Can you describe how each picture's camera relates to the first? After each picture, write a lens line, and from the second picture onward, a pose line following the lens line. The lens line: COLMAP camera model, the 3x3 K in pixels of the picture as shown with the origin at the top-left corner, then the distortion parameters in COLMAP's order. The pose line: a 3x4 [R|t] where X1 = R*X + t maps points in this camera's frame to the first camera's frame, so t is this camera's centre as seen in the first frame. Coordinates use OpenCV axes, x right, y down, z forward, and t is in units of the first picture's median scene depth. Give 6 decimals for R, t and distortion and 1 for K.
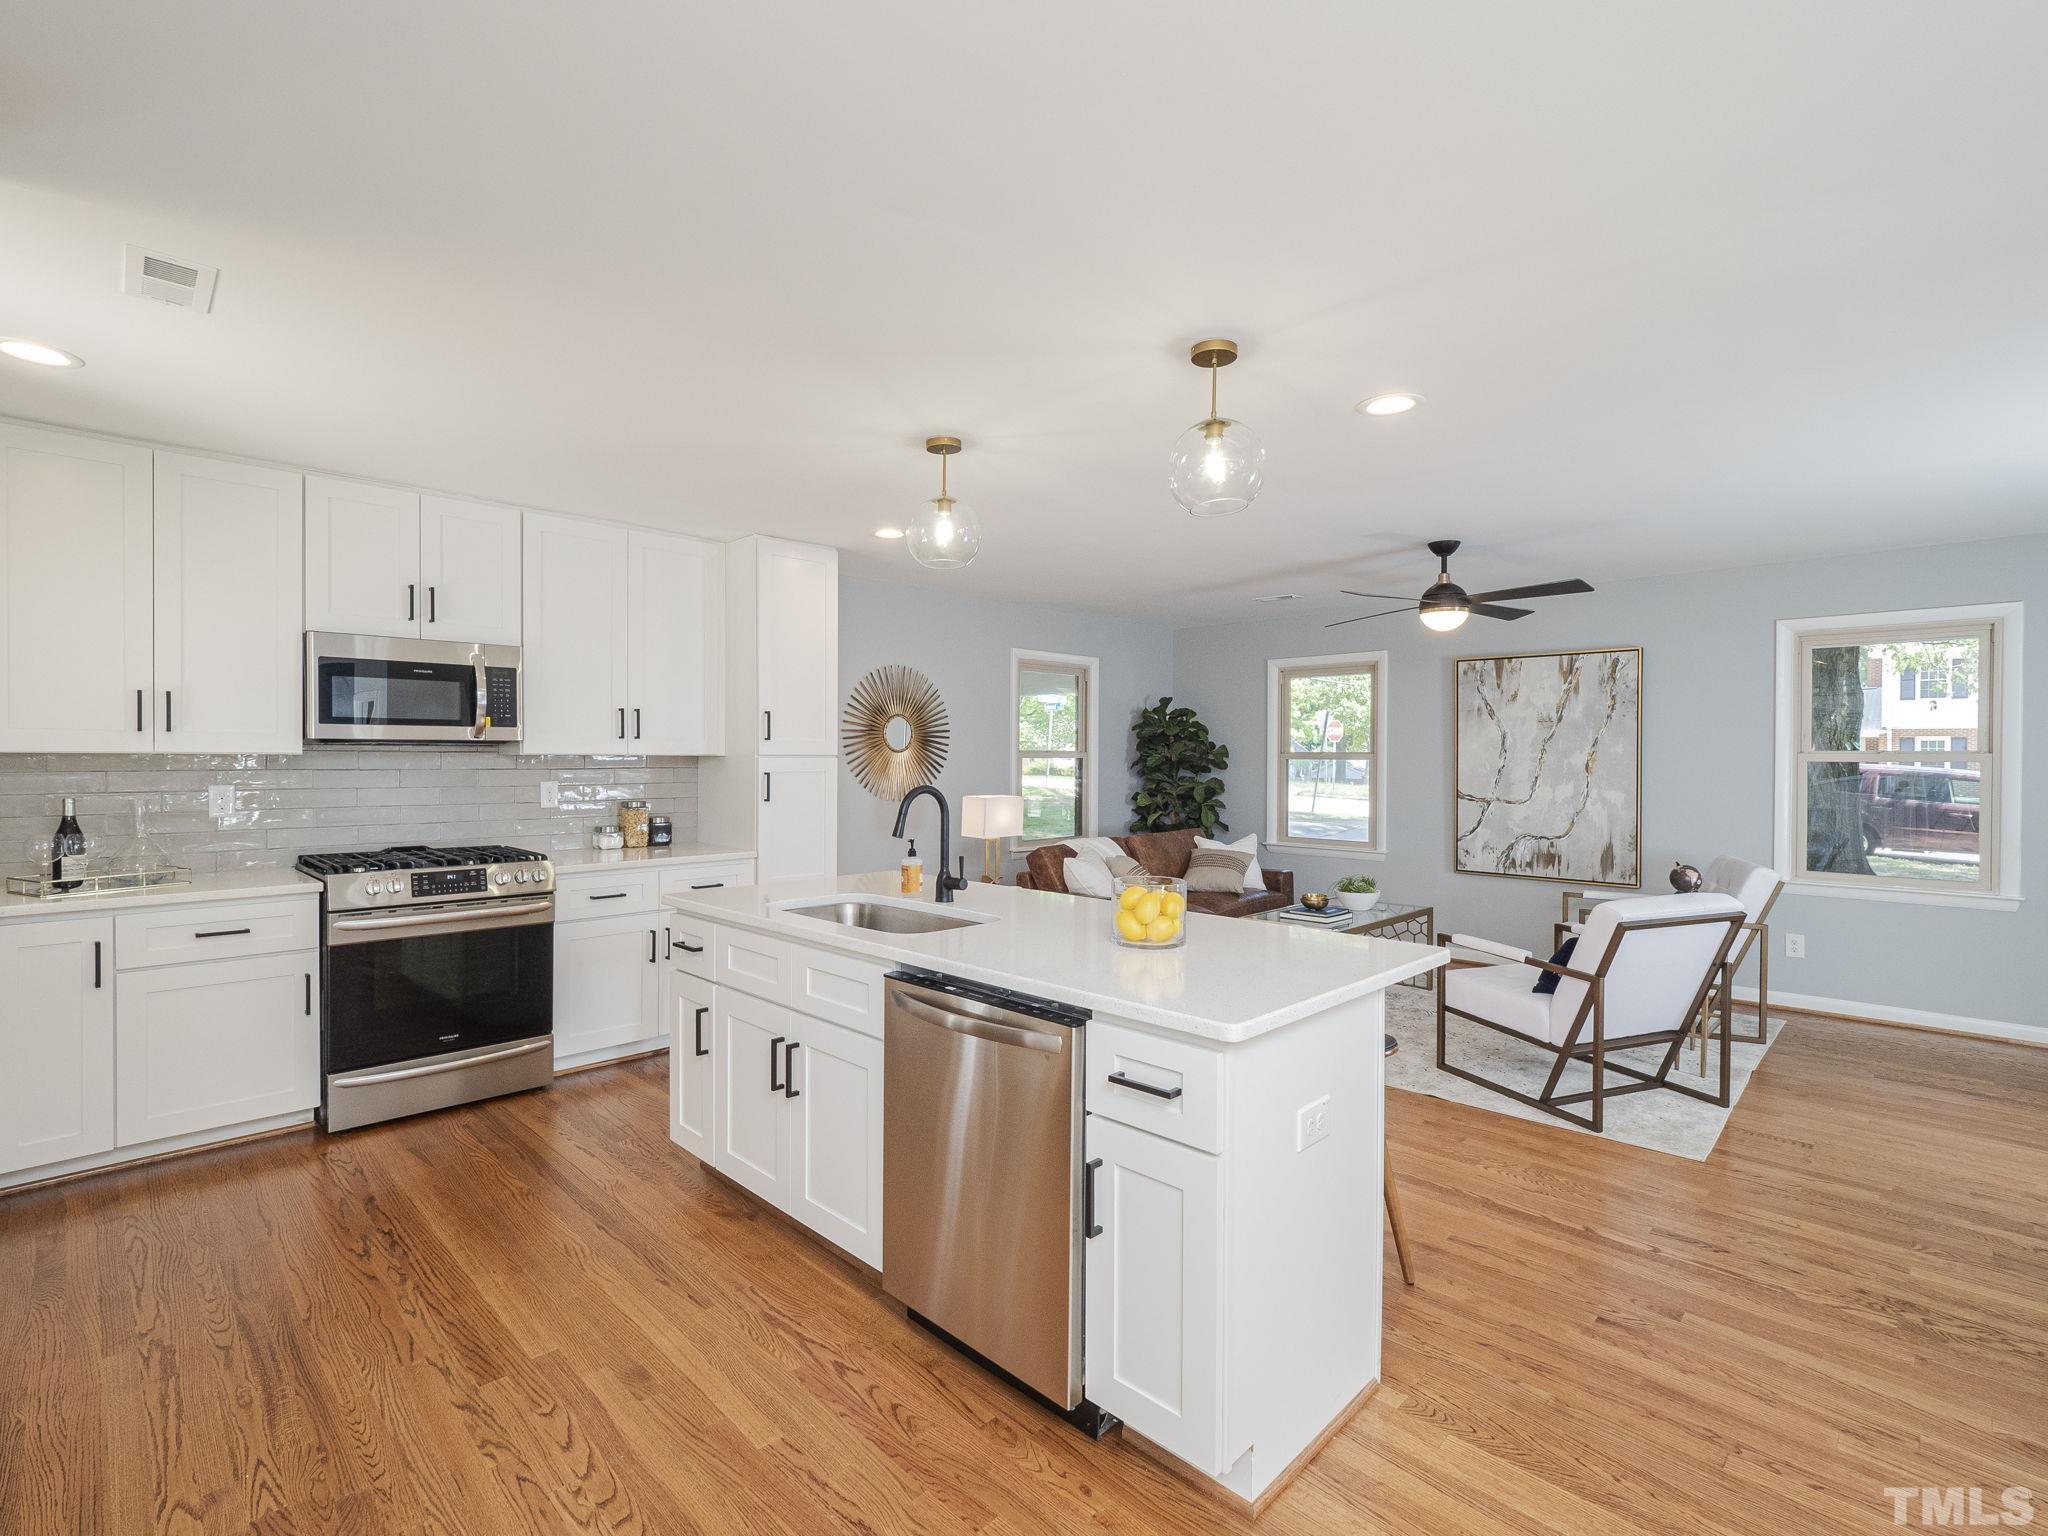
lens RADIAL K [[952.3, 0, 1040.1], [0, 952.3, 758.5], [0, 0, 1]] dist [-0.003027, -0.000419]
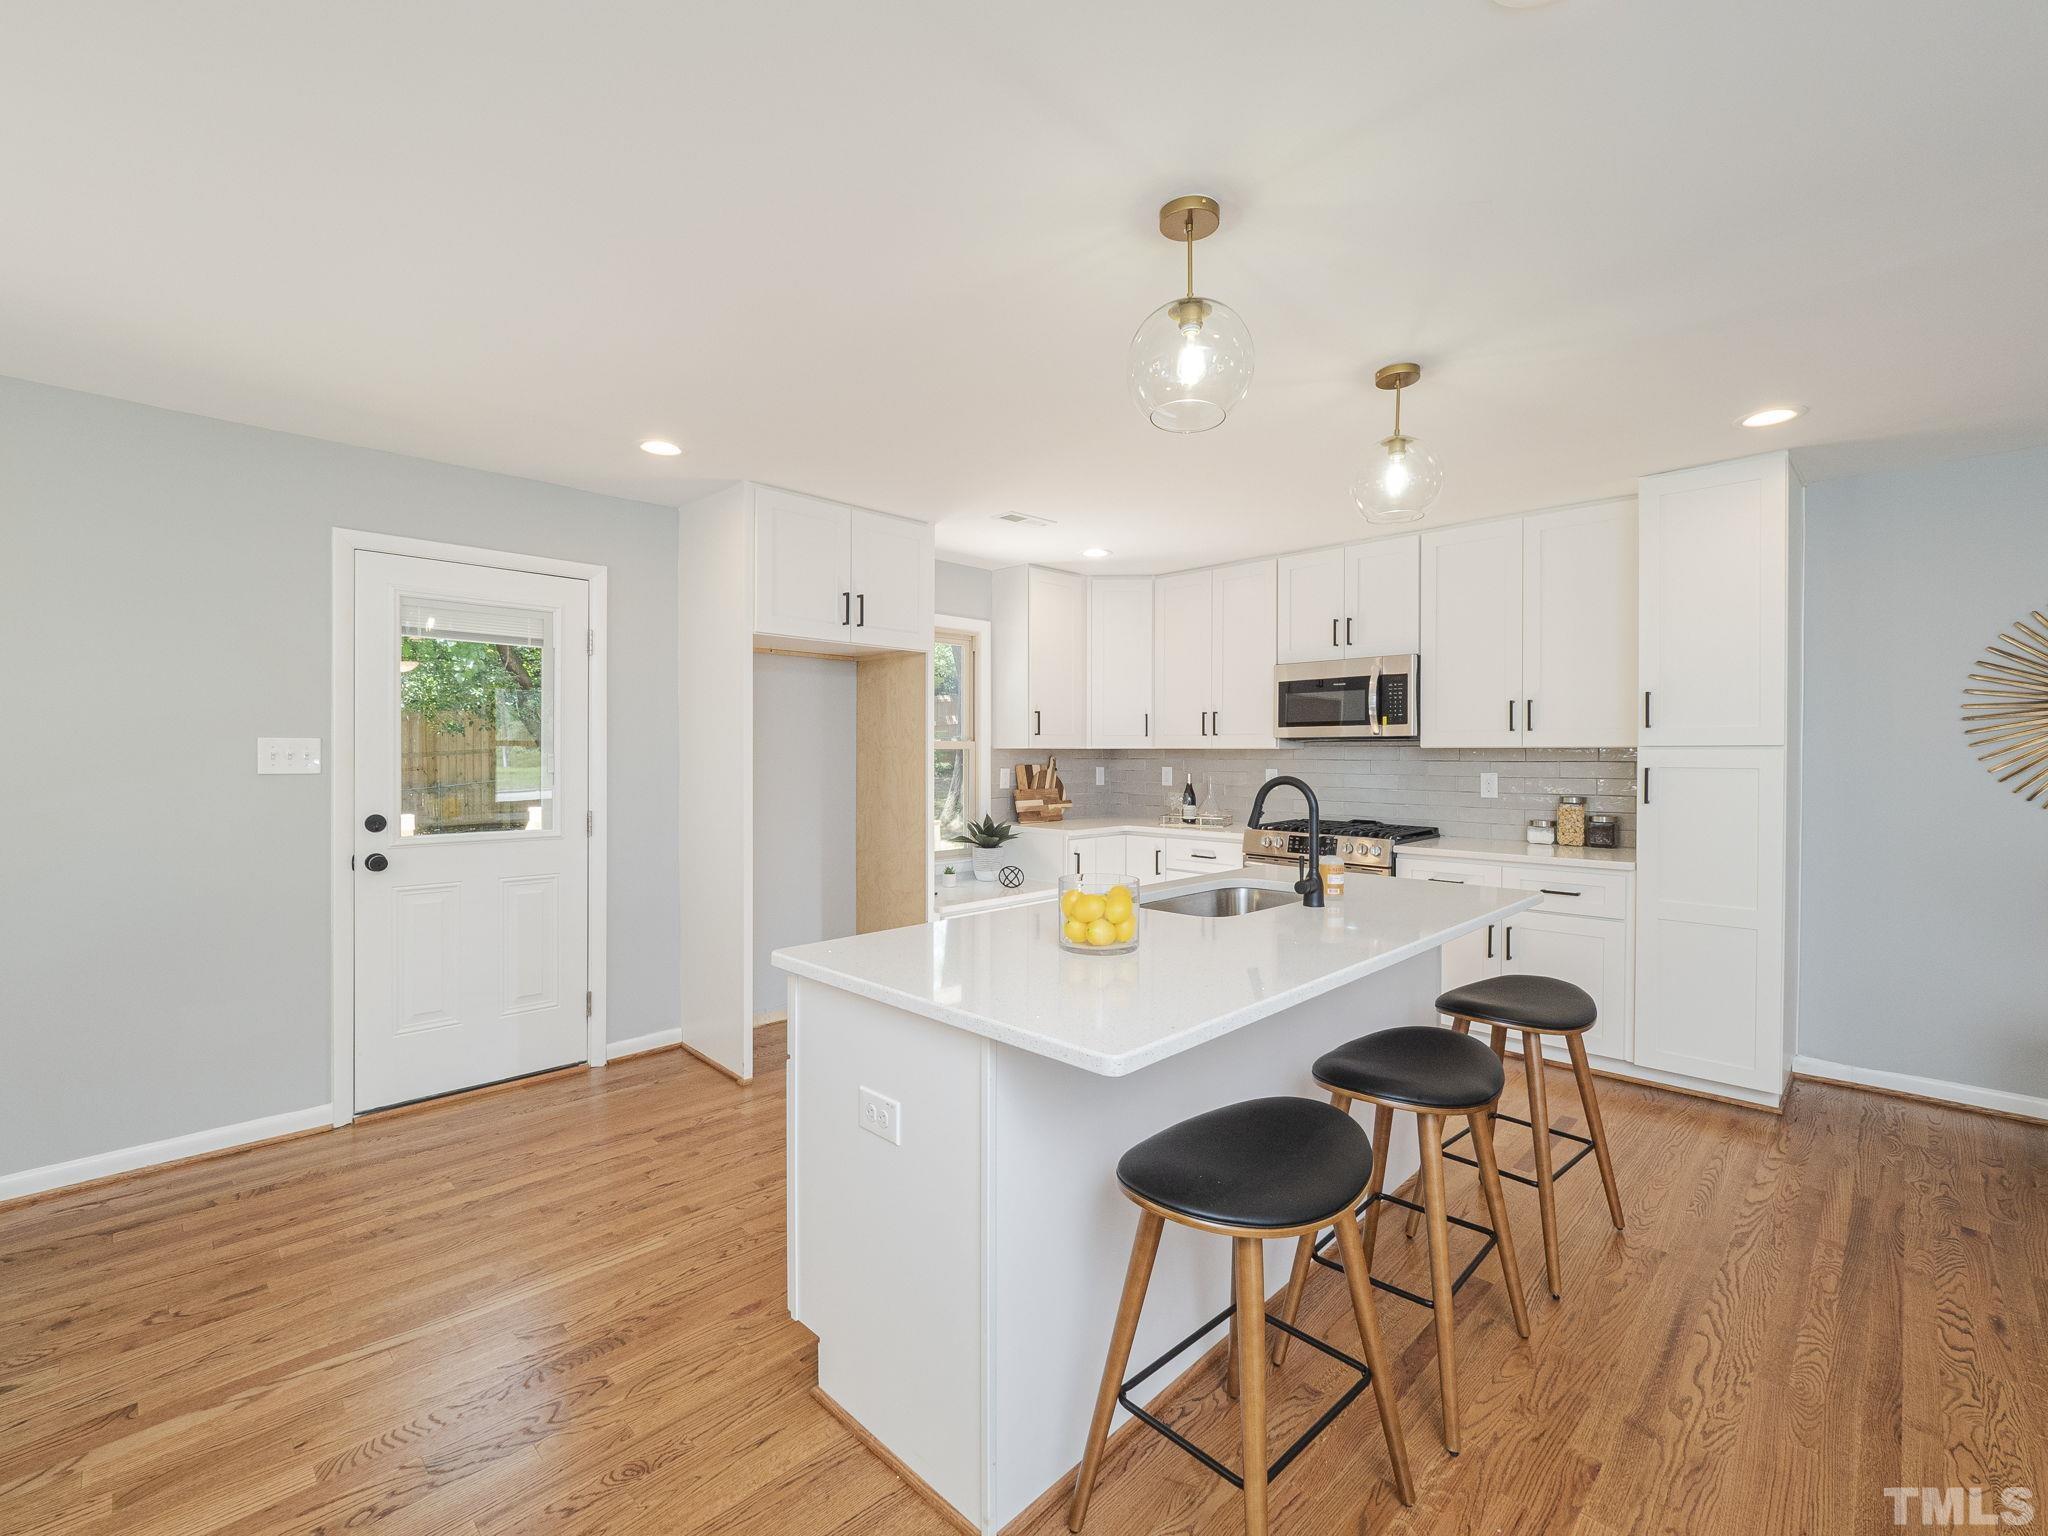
lens RADIAL K [[908.9, 0, 1008.8], [0, 908.9, 758.9], [0, 0, 1]] dist [0.003022, 0.000632]
pose [[-0.023474, 0.004142, -0.999716, 0.385366], [-0.002126, 0.999989, 0.004193, 0.003797], [0.999722, 0.002223, -0.023465, 0.364903]]
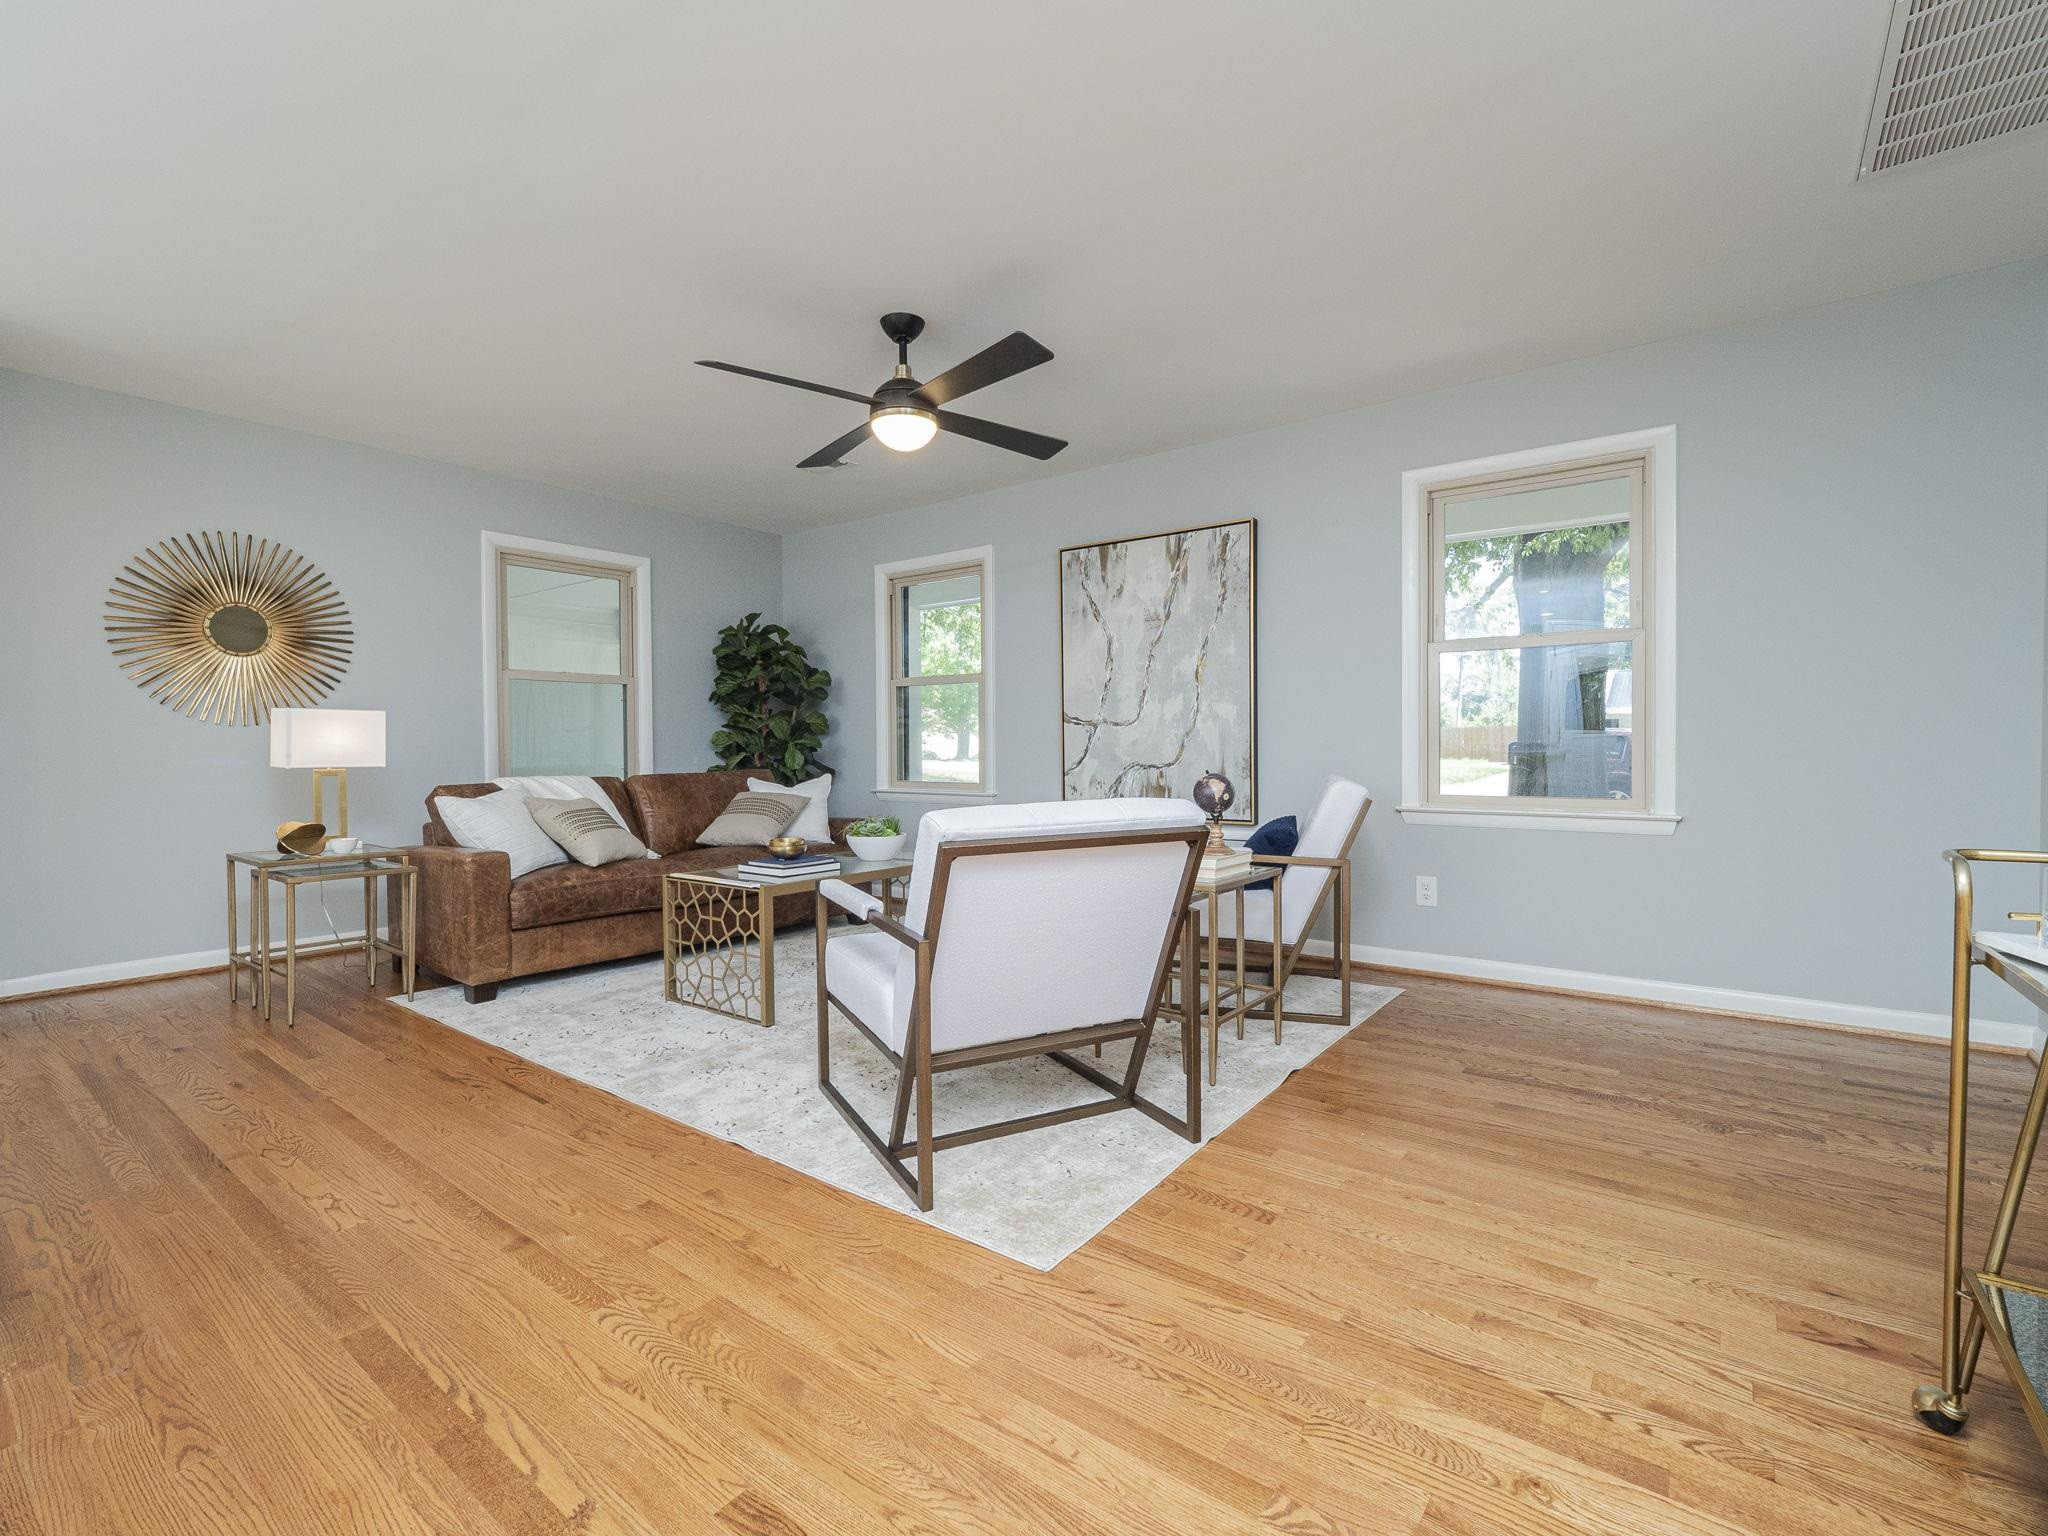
lens RADIAL K [[908.9, 0, 1008.8], [0, 908.9, 758.9], [0, 0, 1]] dist [0.003022, 0.000632]
pose [[0.994823, -0.013950, 0.100663, 0.347926], [0.012675, 0.999831, 0.013297, 0.068173], [-0.100831, -0.011952, 0.994832, 0.267161]]
